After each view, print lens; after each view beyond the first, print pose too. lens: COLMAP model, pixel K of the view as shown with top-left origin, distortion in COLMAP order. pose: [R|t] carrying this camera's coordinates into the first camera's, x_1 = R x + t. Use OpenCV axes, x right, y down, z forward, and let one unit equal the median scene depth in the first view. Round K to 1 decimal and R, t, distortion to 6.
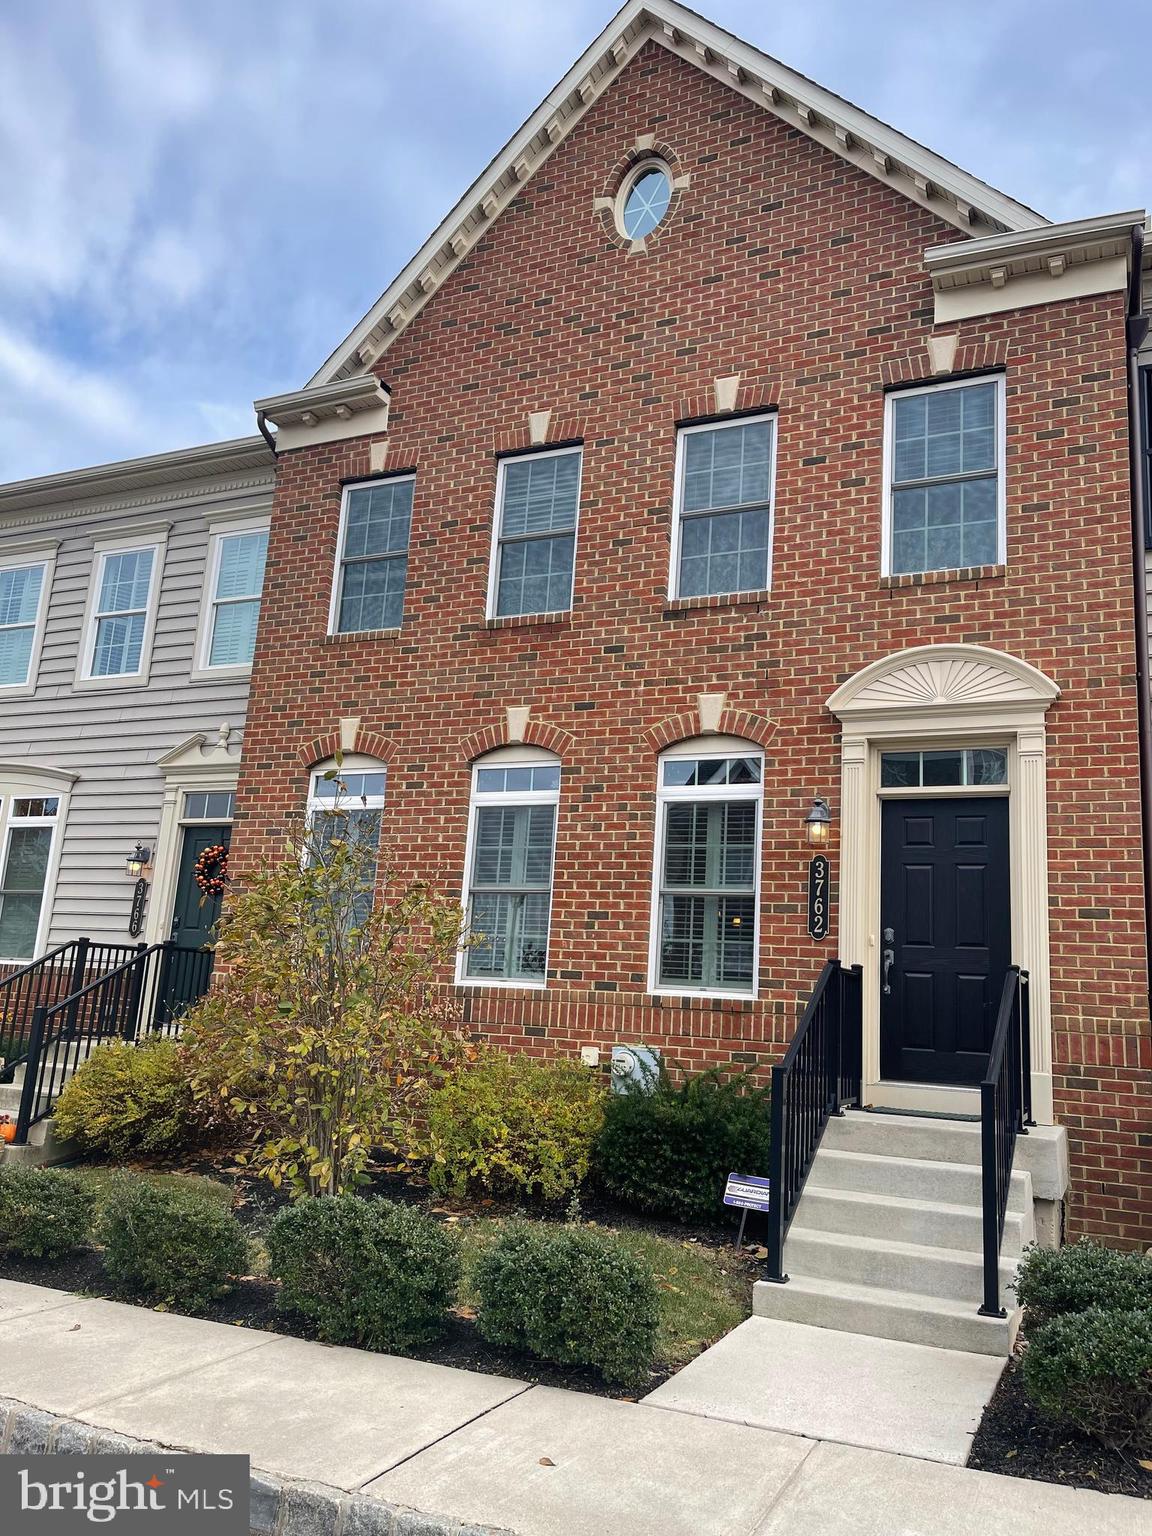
lens RADIAL K [[1152.1, 0, 582.8], [0, 1152.1, 766.4], [0, 0, 1]] dist [0.028648, -0.028466]
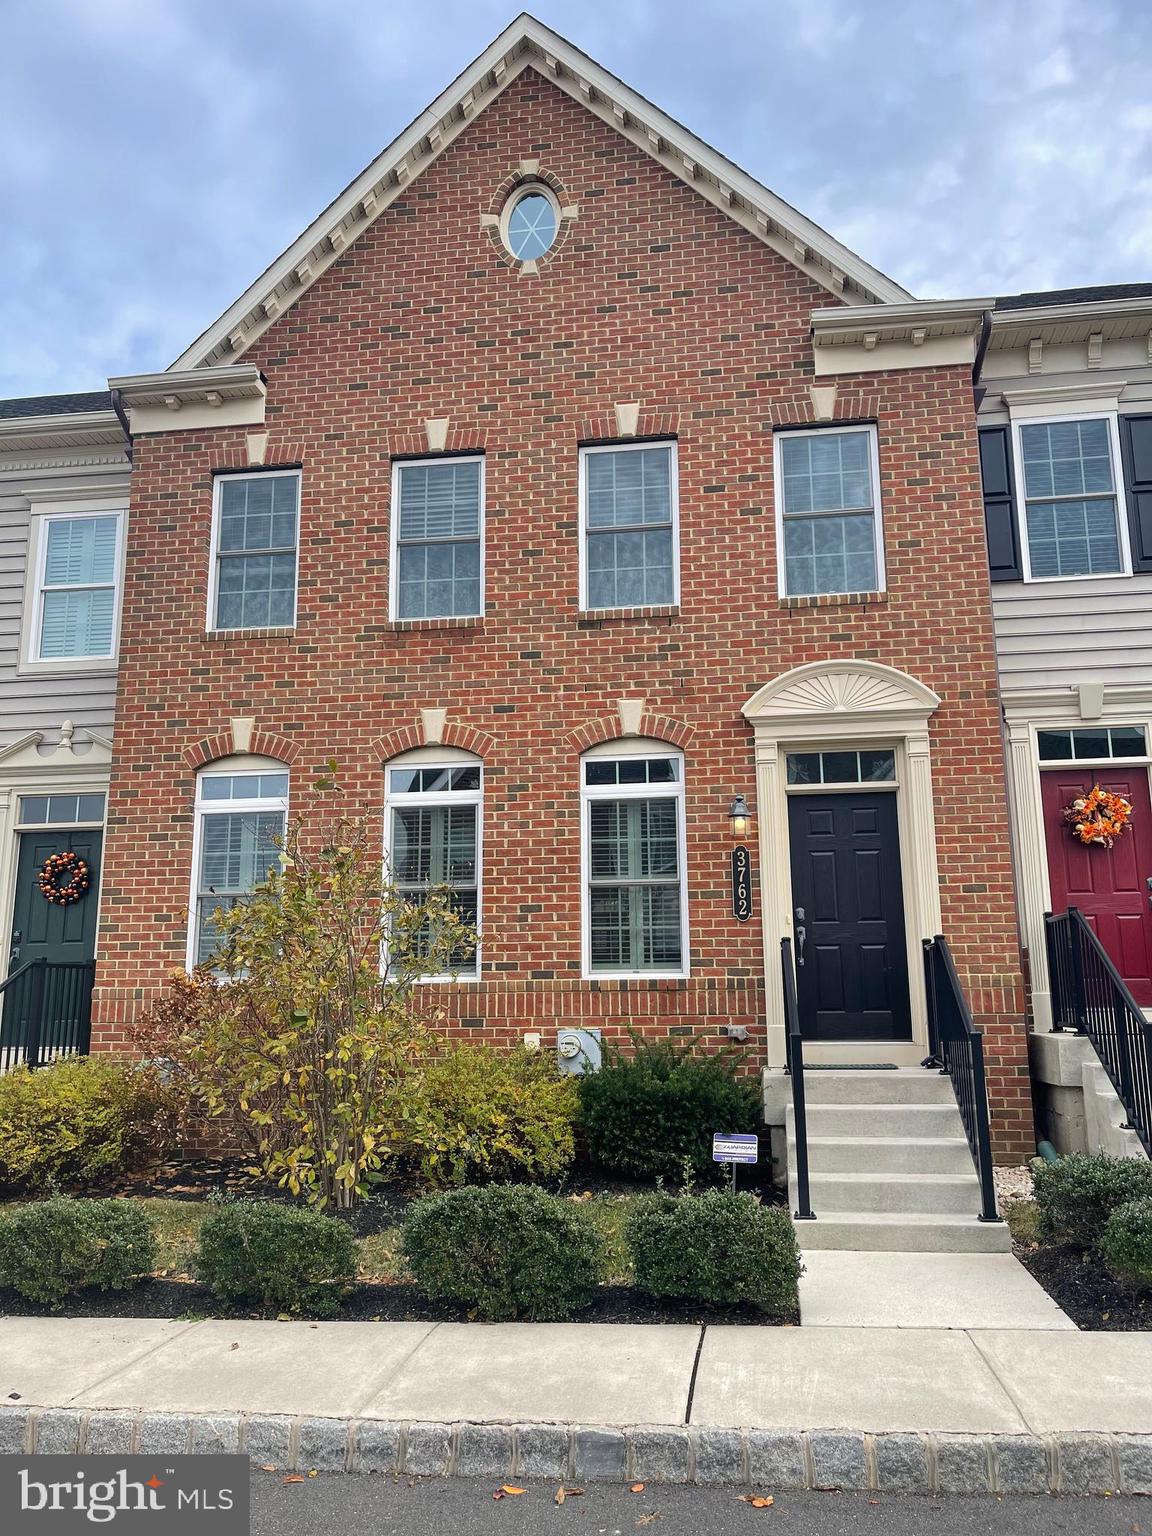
lens RADIAL K [[1152.1, 0, 582.8], [0, 1152.1, 766.4], [0, 0, 1]] dist [0.028648, -0.028466]
pose [[0.954635, -0.009644, 0.297622, -0.249131], [0.005377, 0.999871, 0.015155, -0.016293], [-0.297730, -0.012867, 0.954563, -0.019778]]
